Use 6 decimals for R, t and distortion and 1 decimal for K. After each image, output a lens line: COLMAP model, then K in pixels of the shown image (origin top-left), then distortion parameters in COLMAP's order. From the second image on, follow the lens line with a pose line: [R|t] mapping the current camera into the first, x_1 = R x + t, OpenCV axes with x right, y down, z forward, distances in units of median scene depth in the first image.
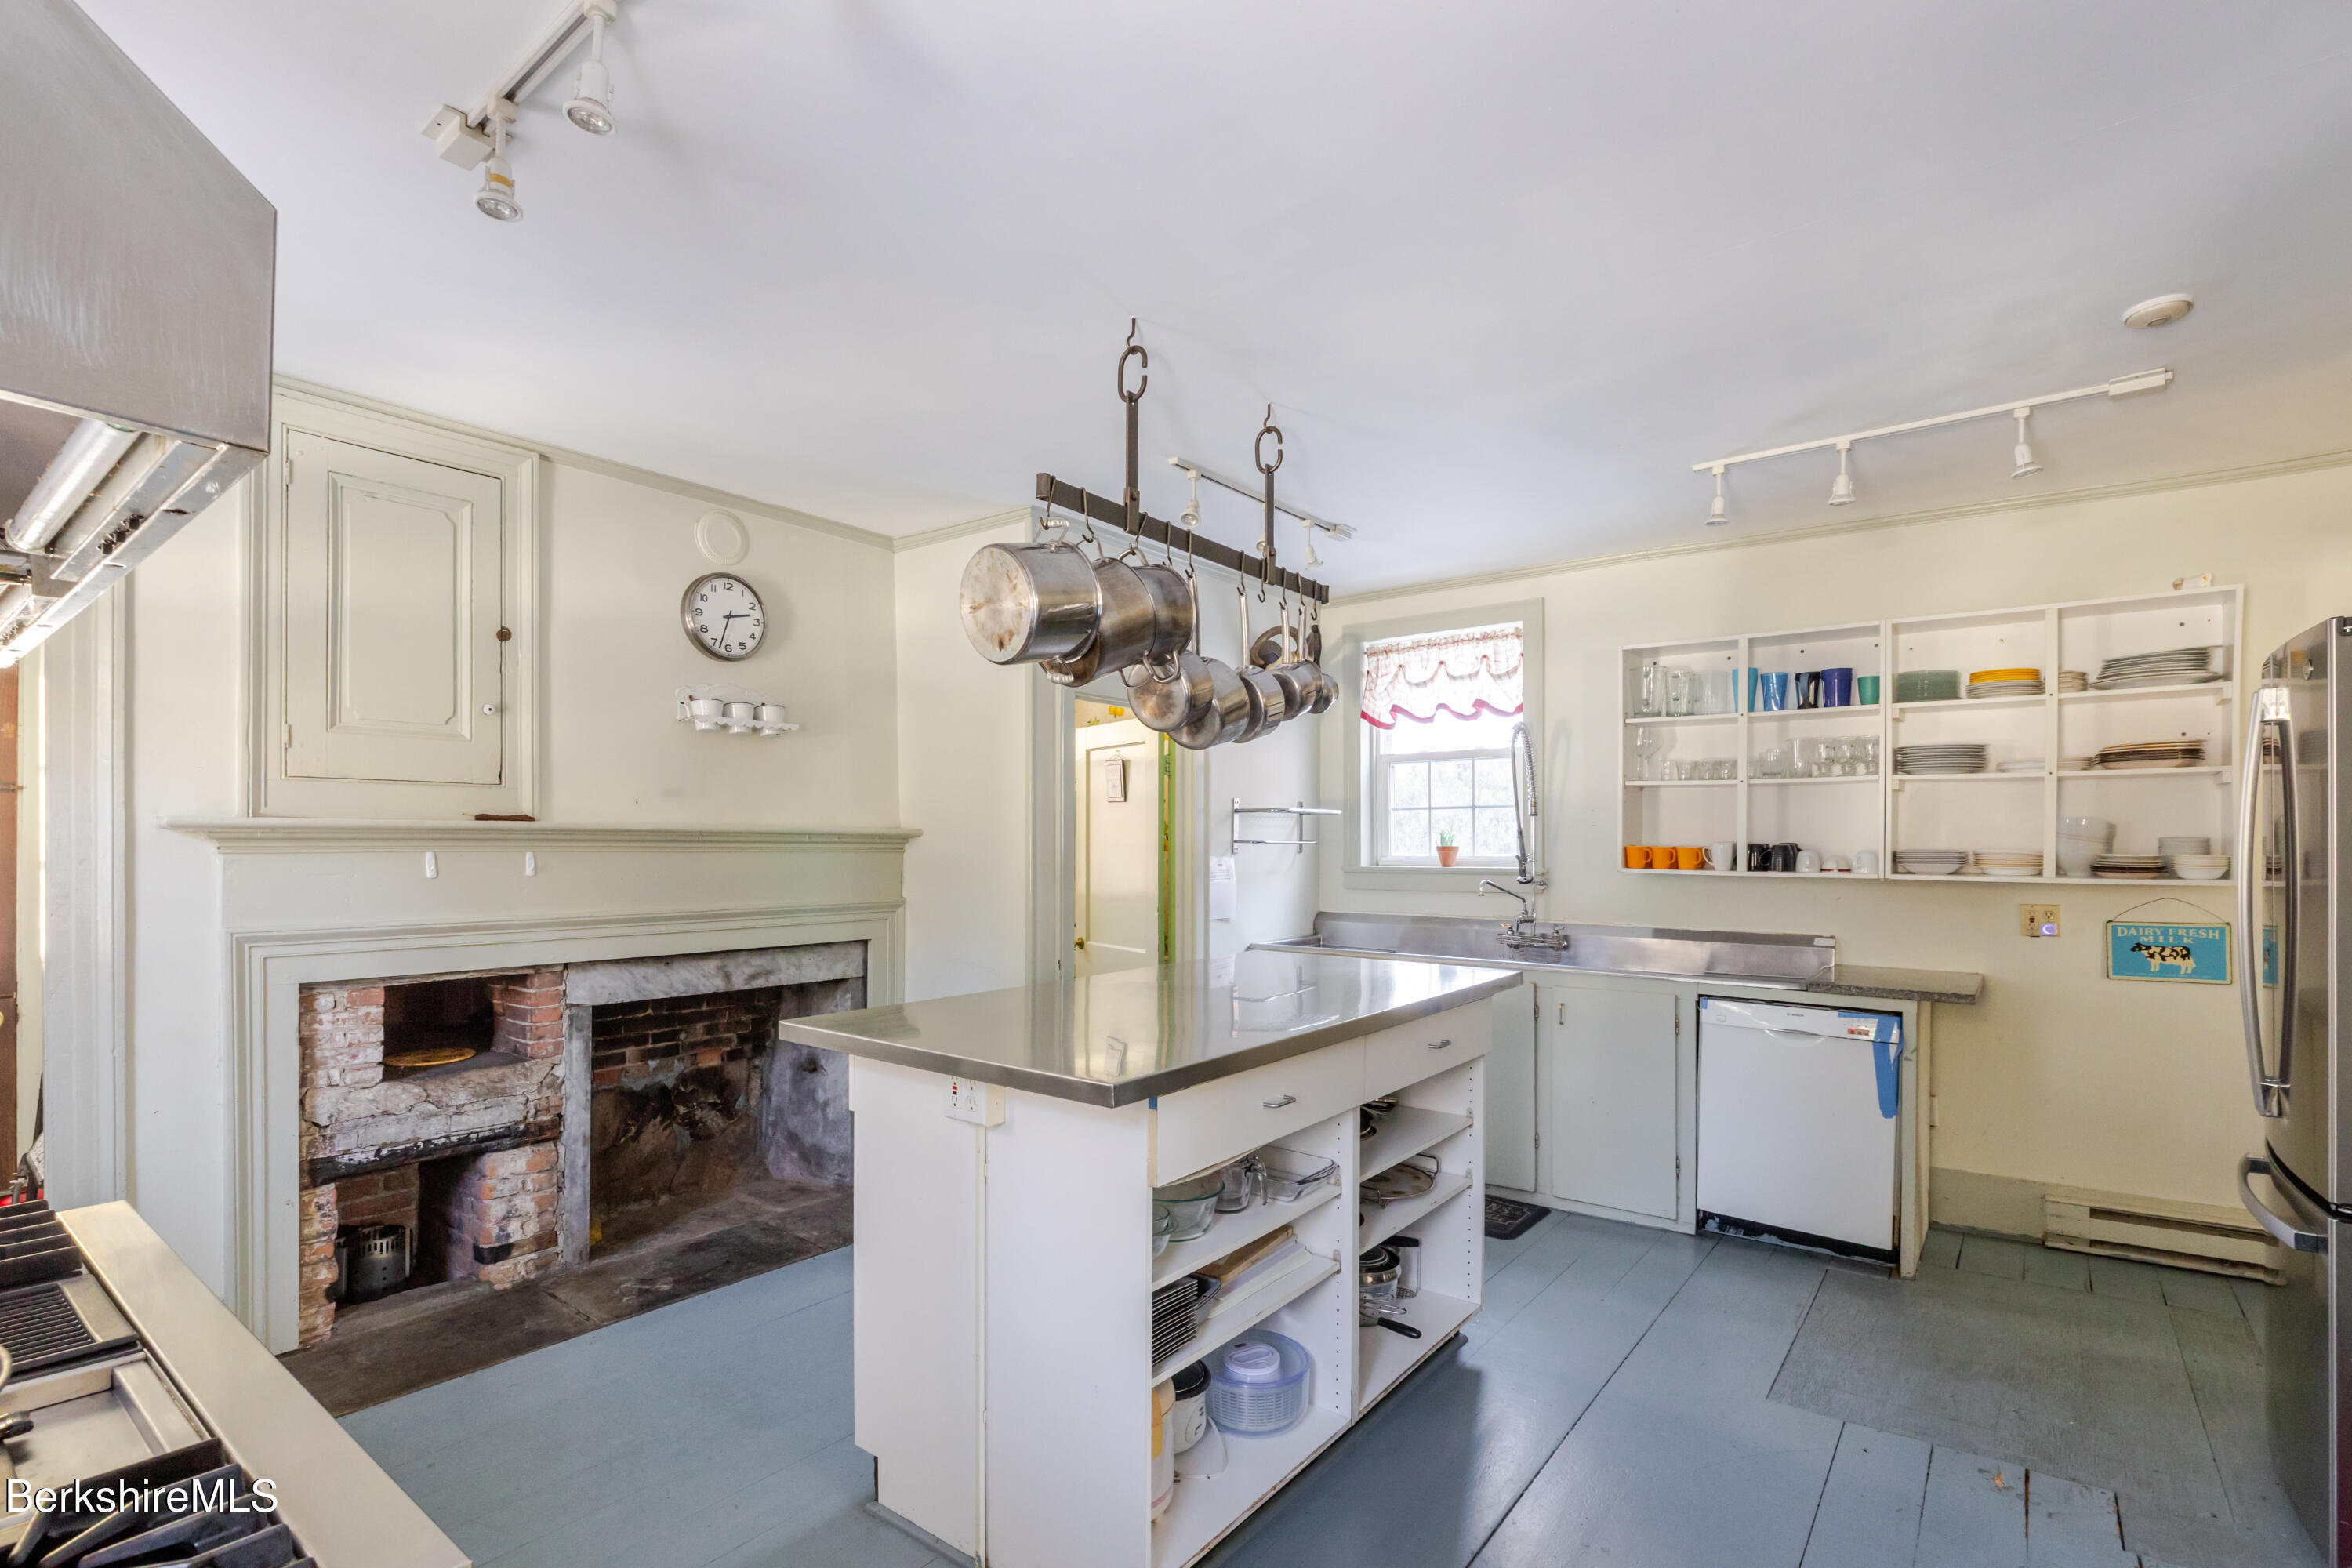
lens RADIAL K [[1081.2, 0, 1140.9], [0, 1081.2, 849.0], [0, 0, 1]] dist [-0.002457, 0.000056]
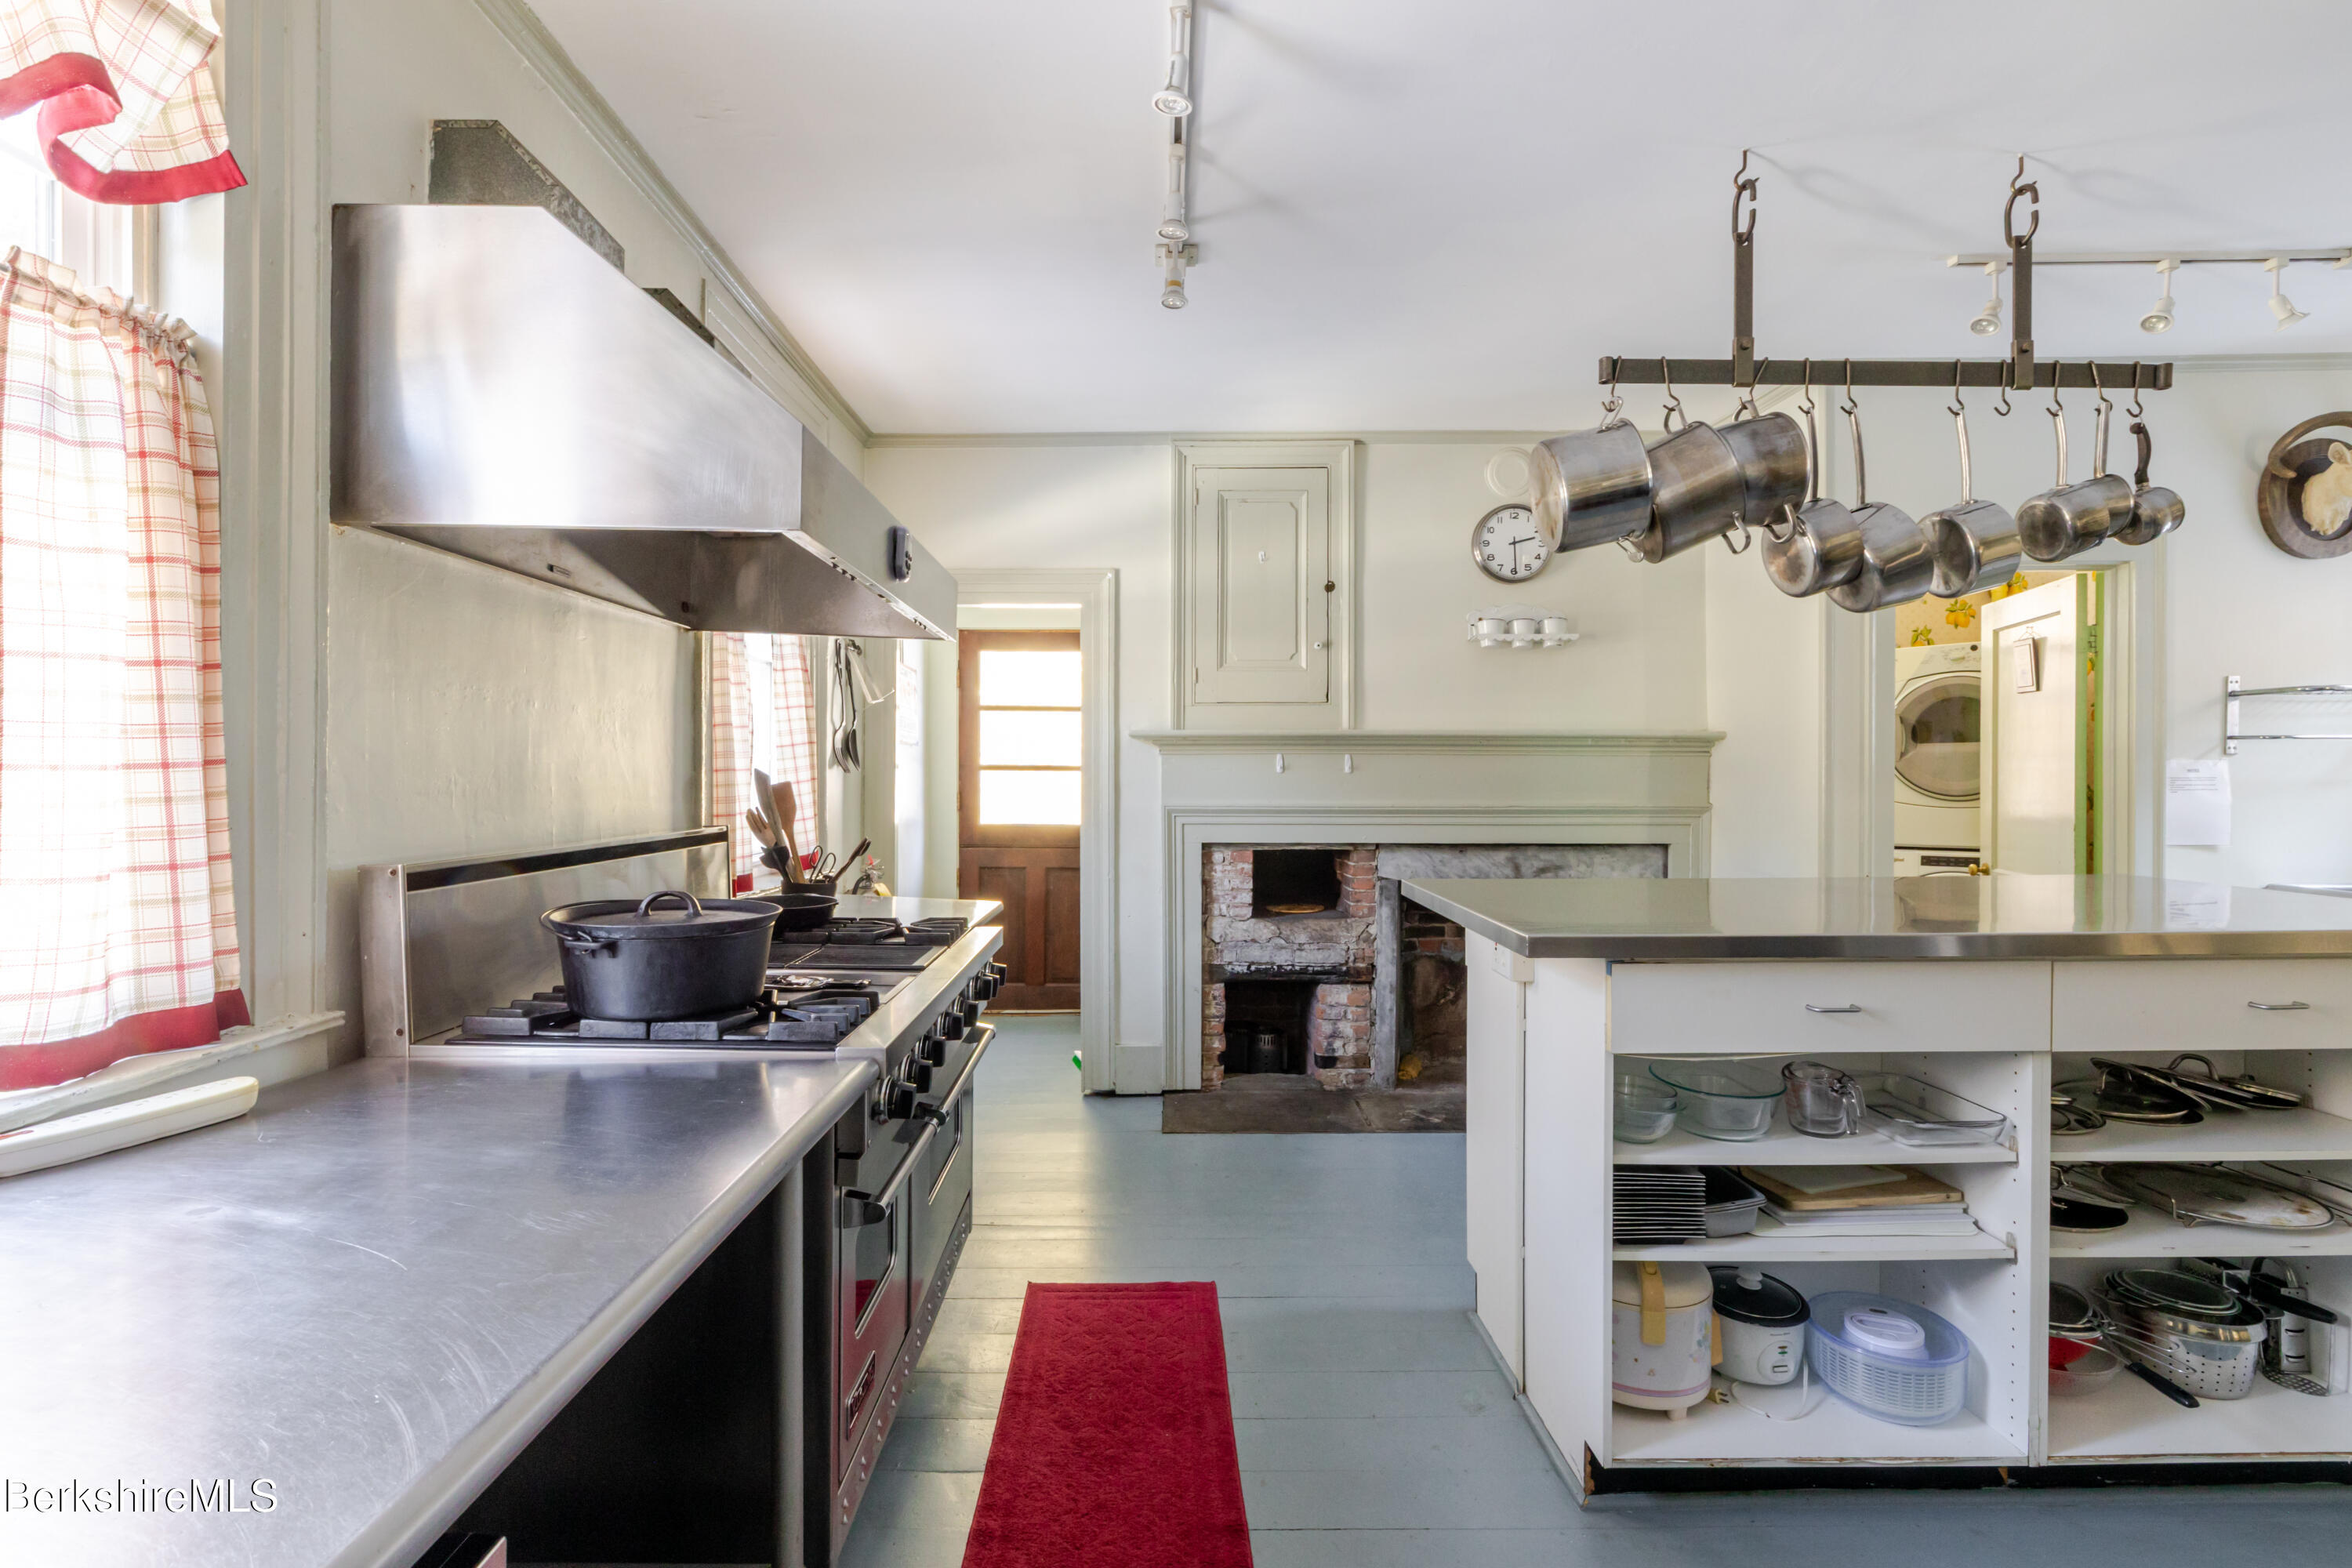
lens RADIAL K [[1081.2, 0, 1176.0], [0, 1081.2, 784.0], [0, 0, 1]] dist [-0.008139, 0.000099]
pose [[0.633299, 0.004263, -0.773896, 0.300227], [-0.001916, 0.999990, 0.003940, 0.033827], [0.773905, -0.001012, 0.633301, 0.031940]]
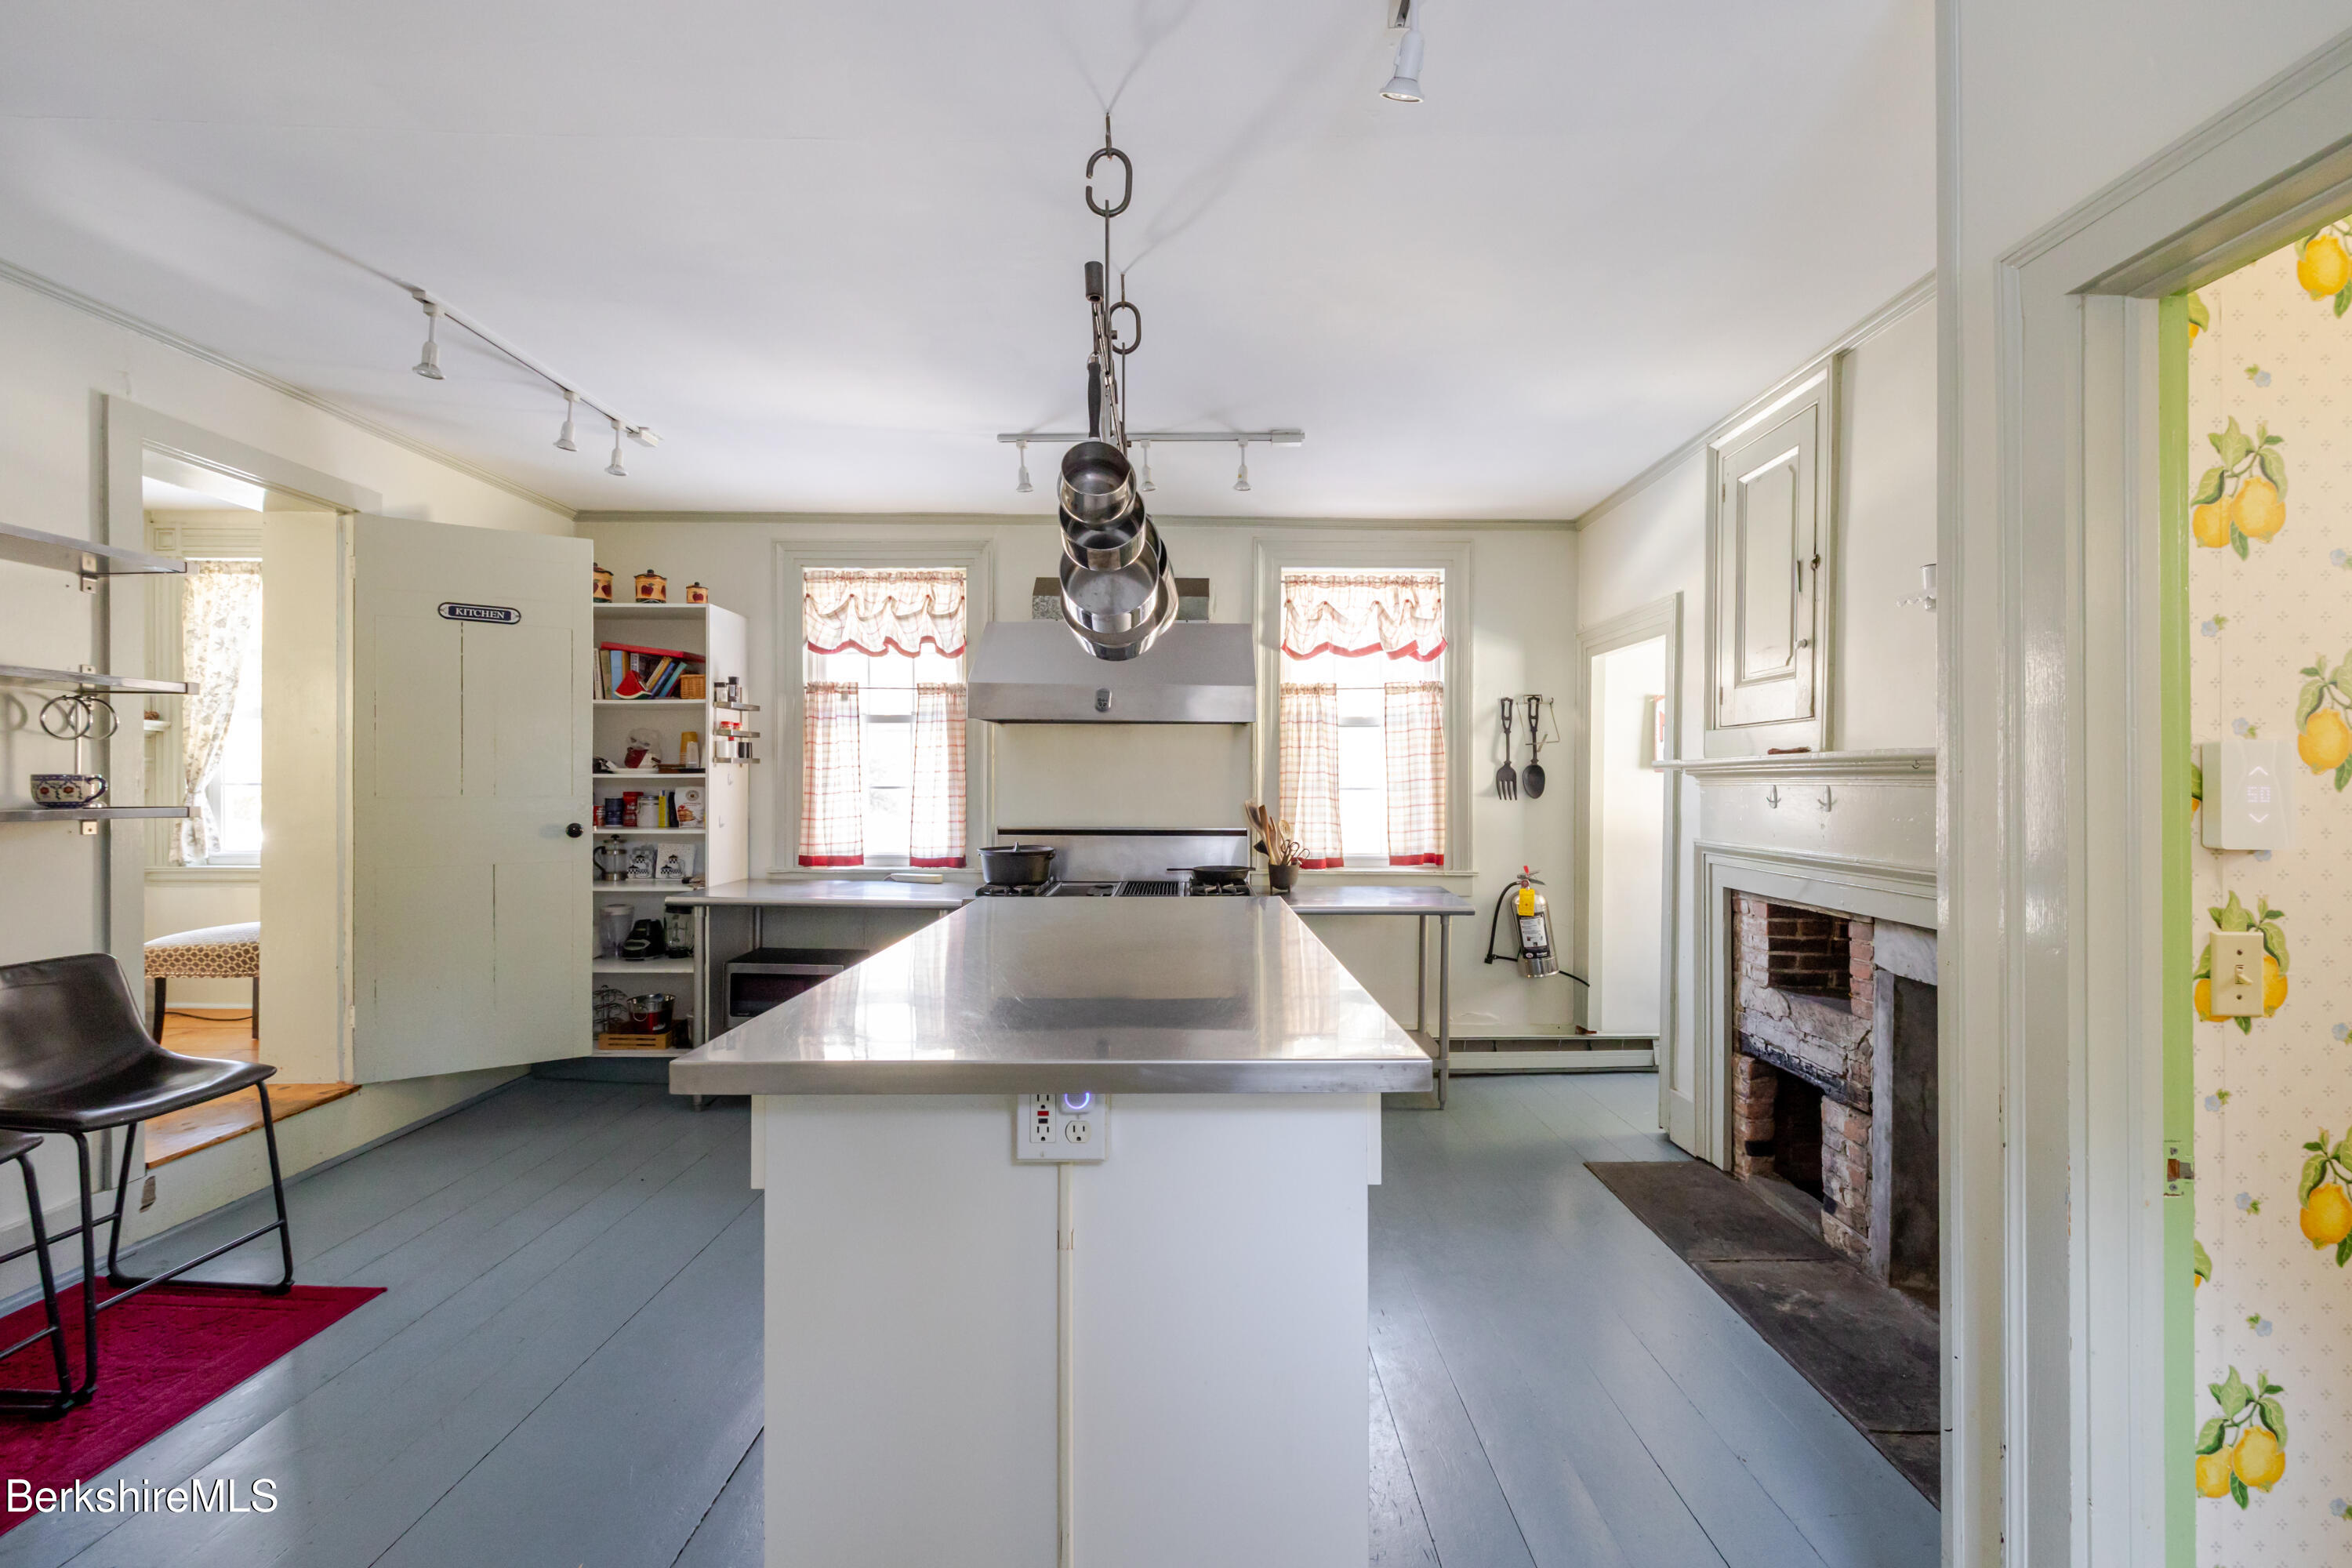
lens RADIAL K [[1010.5, 0, 1169.6], [0, 1010.5, 784.5], [0, 0, 1]] dist [0.002515, -0.000039]
pose [[-0.788970, -0.004733, -0.614413, 0.424628], [-0.008596, 0.999957, 0.003336, 0.003675], [0.614371, 0.007914, -0.788977, 1.355611]]
